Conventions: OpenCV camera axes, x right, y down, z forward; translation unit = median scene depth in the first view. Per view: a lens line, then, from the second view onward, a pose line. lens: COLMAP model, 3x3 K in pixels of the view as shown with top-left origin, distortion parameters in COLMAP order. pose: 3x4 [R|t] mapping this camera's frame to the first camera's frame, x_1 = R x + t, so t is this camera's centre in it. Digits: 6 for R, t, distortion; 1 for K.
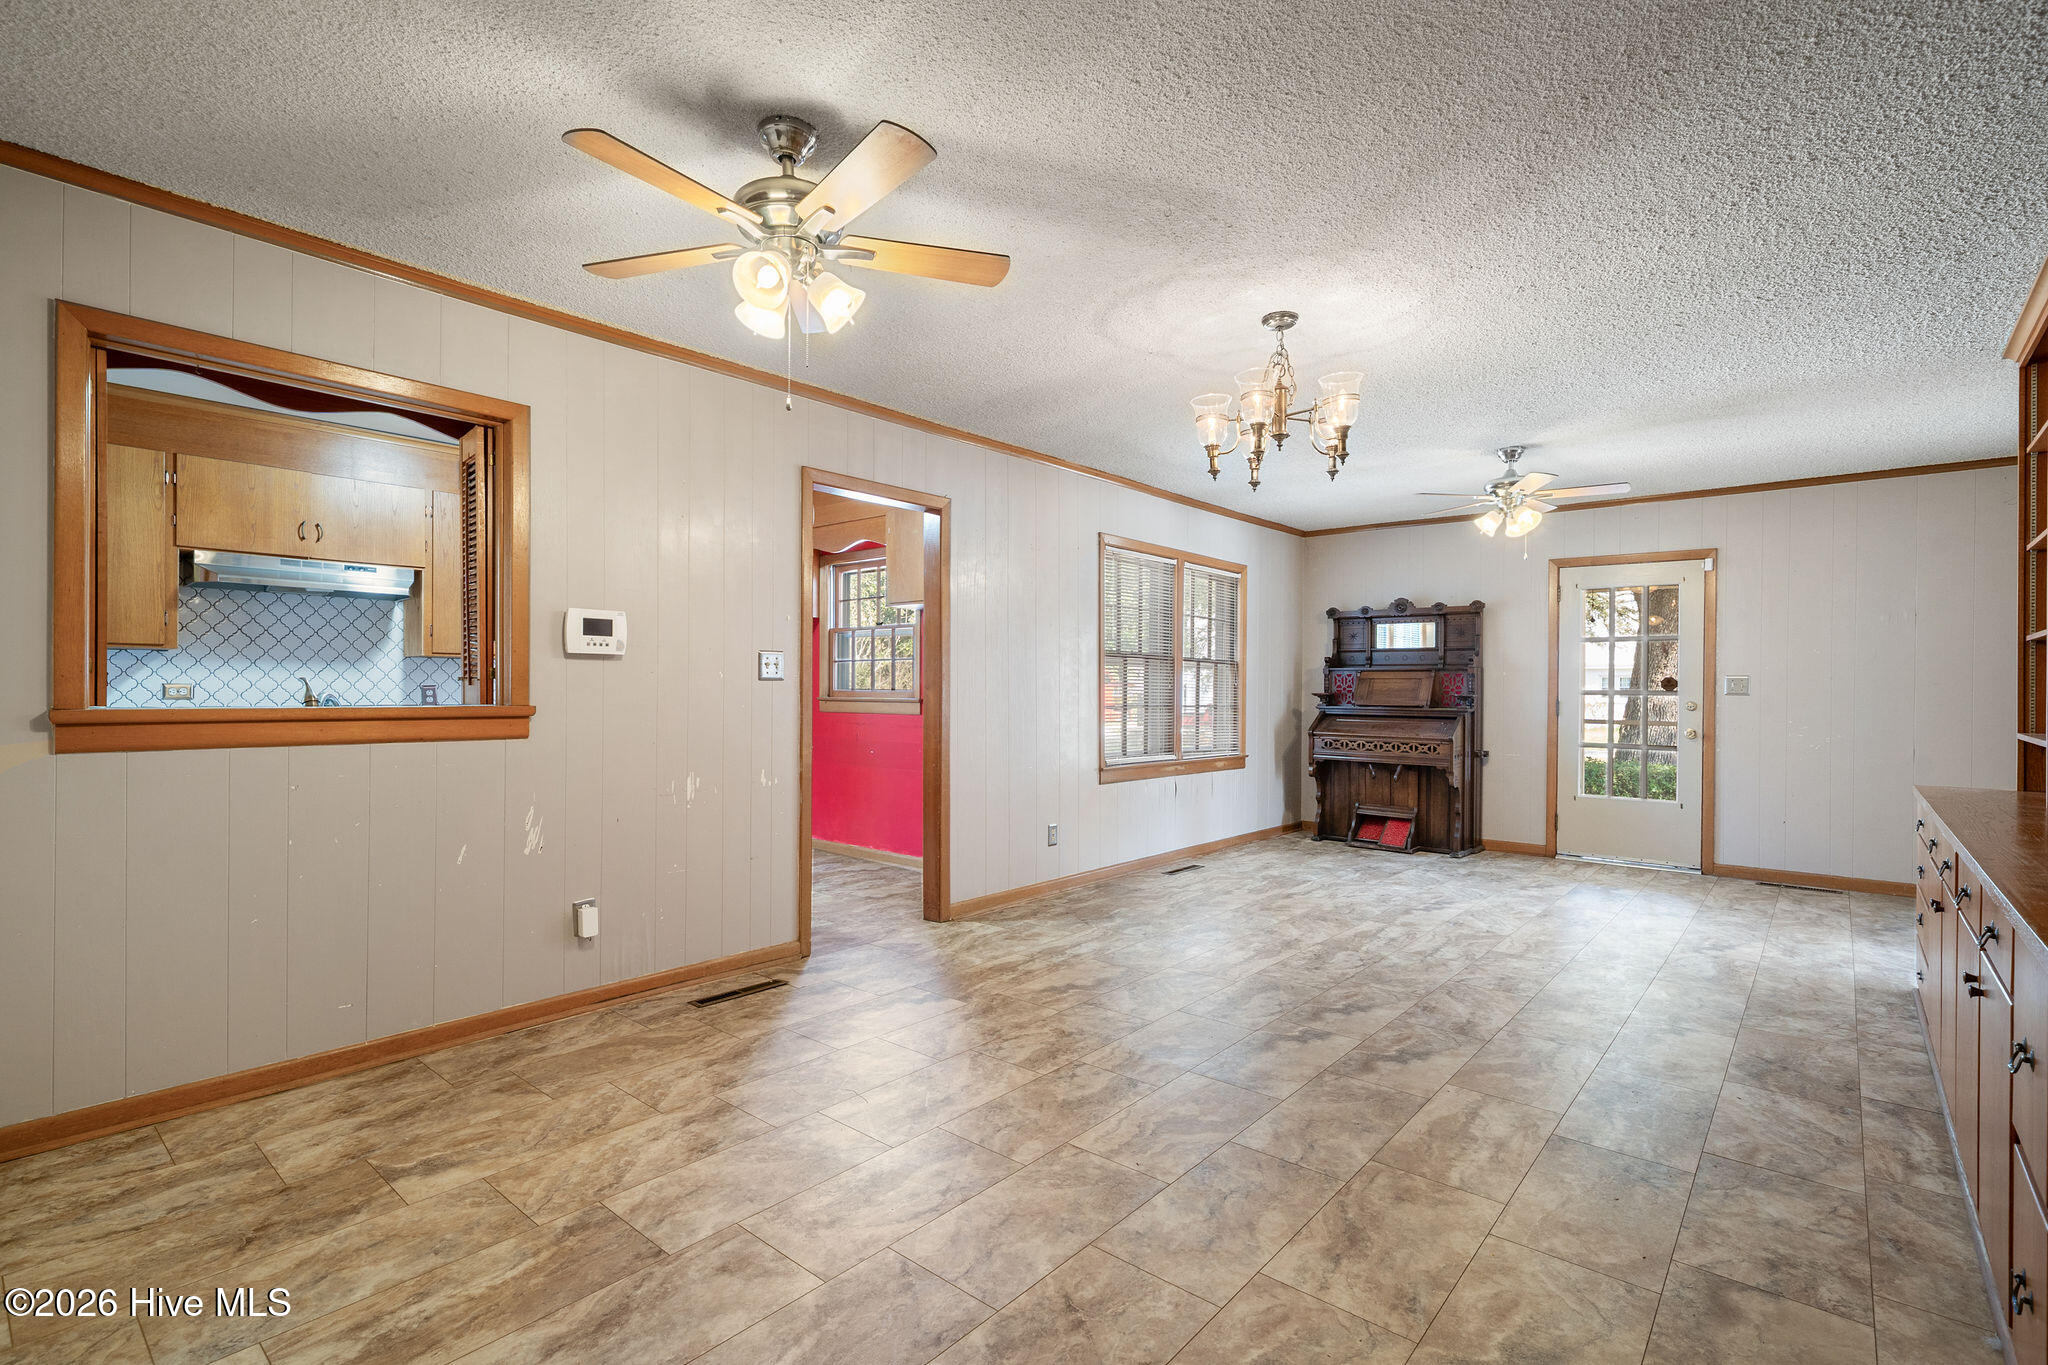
lens RADIAL K [[970.8, 0, 1017.7], [0, 970.8, 687.1], [0, 0, 1]] dist [-0.001463, 0.000237]
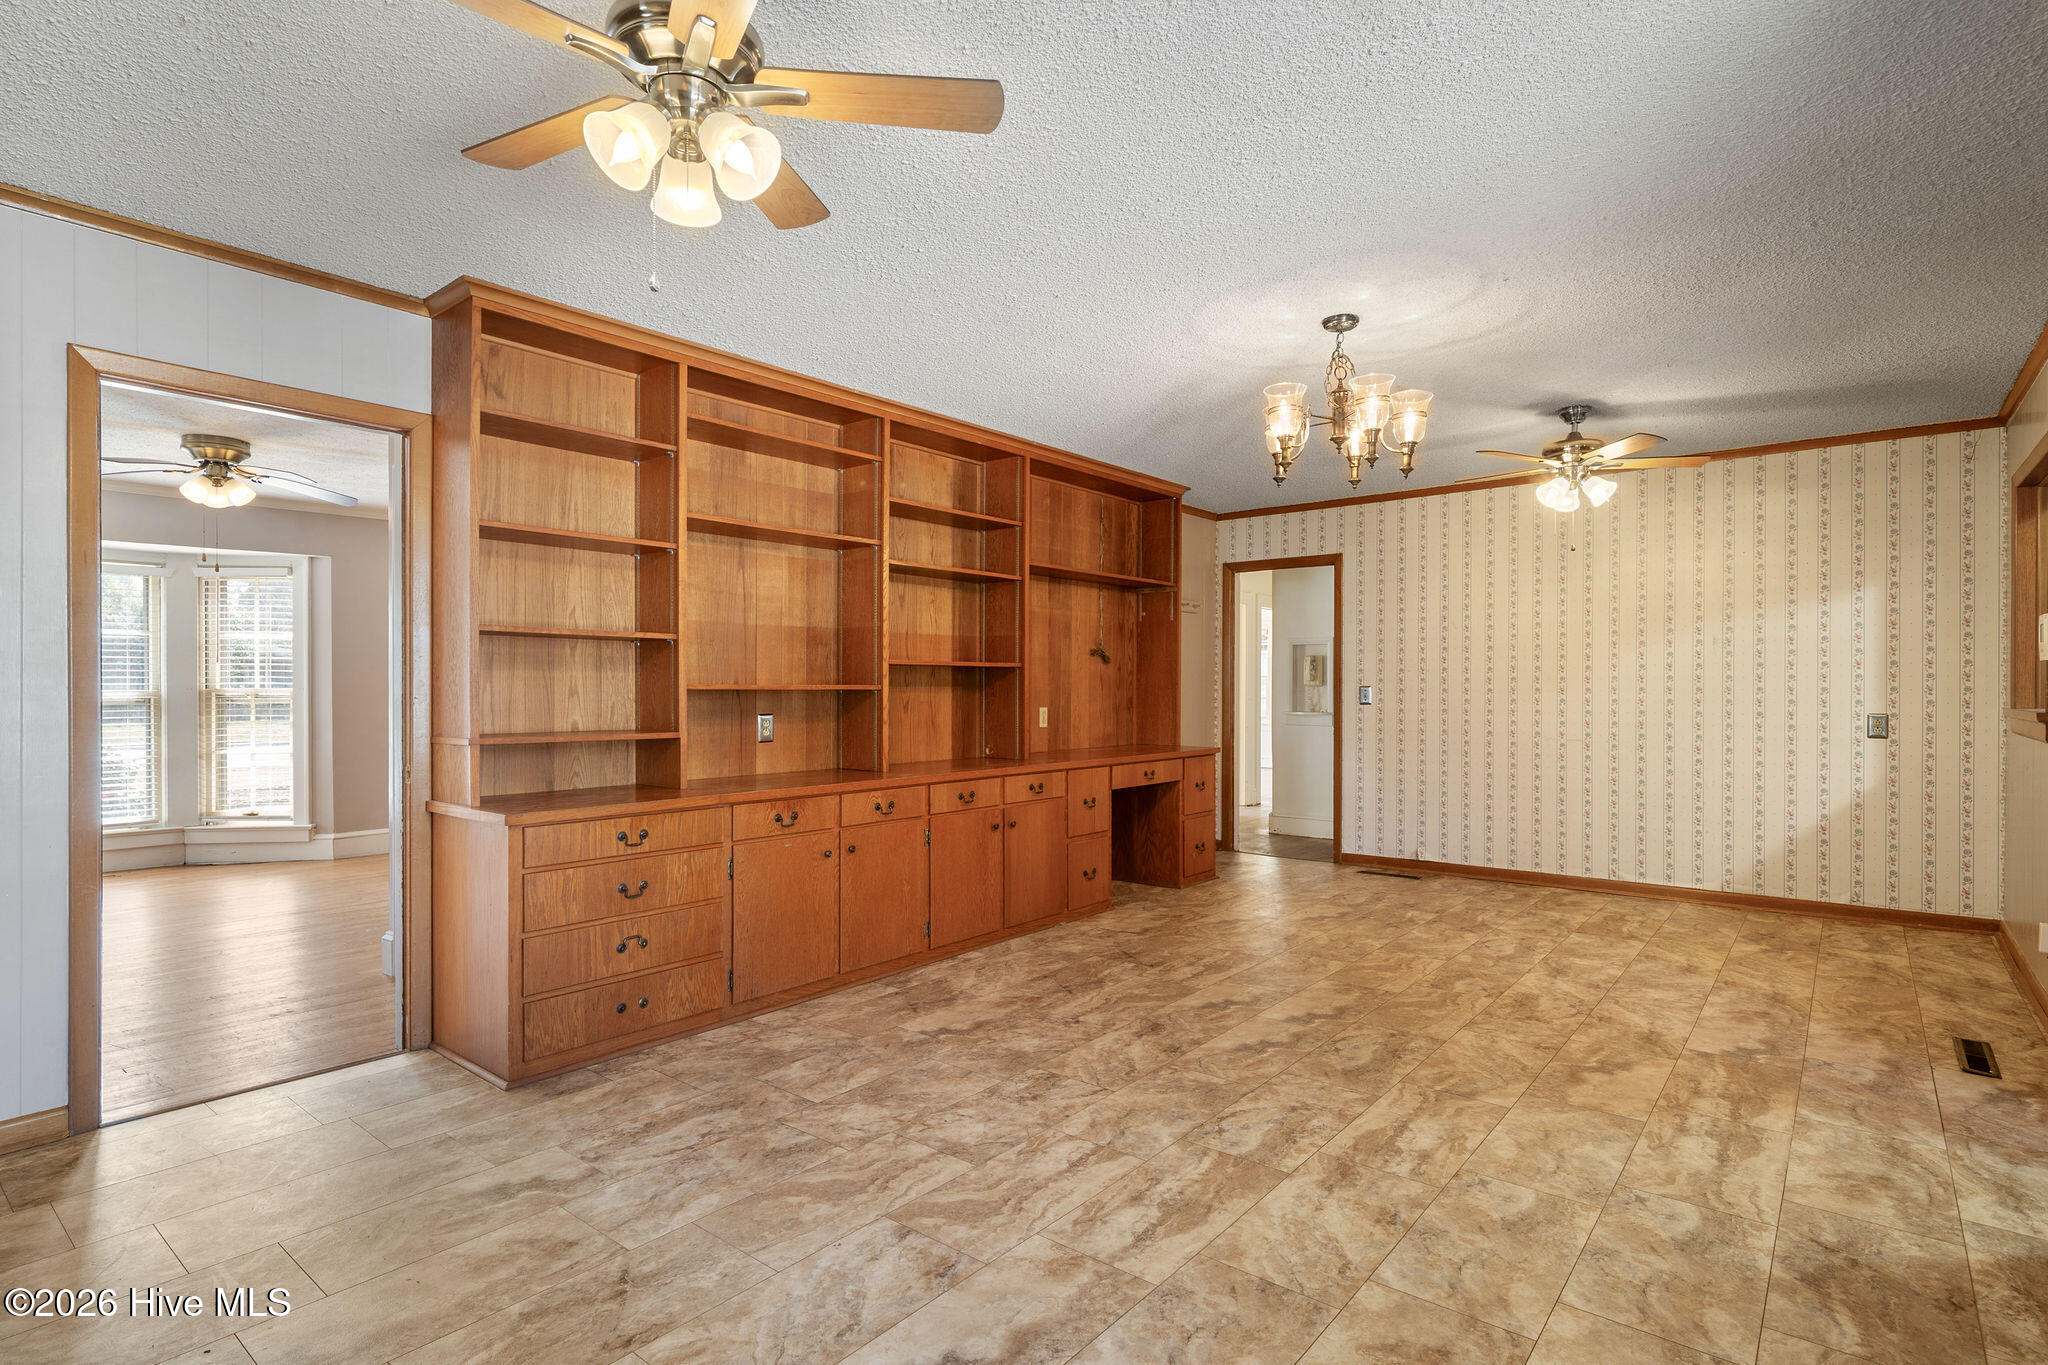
lens RADIAL K [[1014.8, 0, 1022.3], [0, 1014.8, 693.3], [0, 0, 1]] dist [-0.001637, 0.000154]
pose [[-0.999792, -0.005598, -0.019589, 0.523607], [-0.005638, 0.999982, 0.001968, 0.001865], [0.019578, 0.002078, -0.999806, 1.738808]]
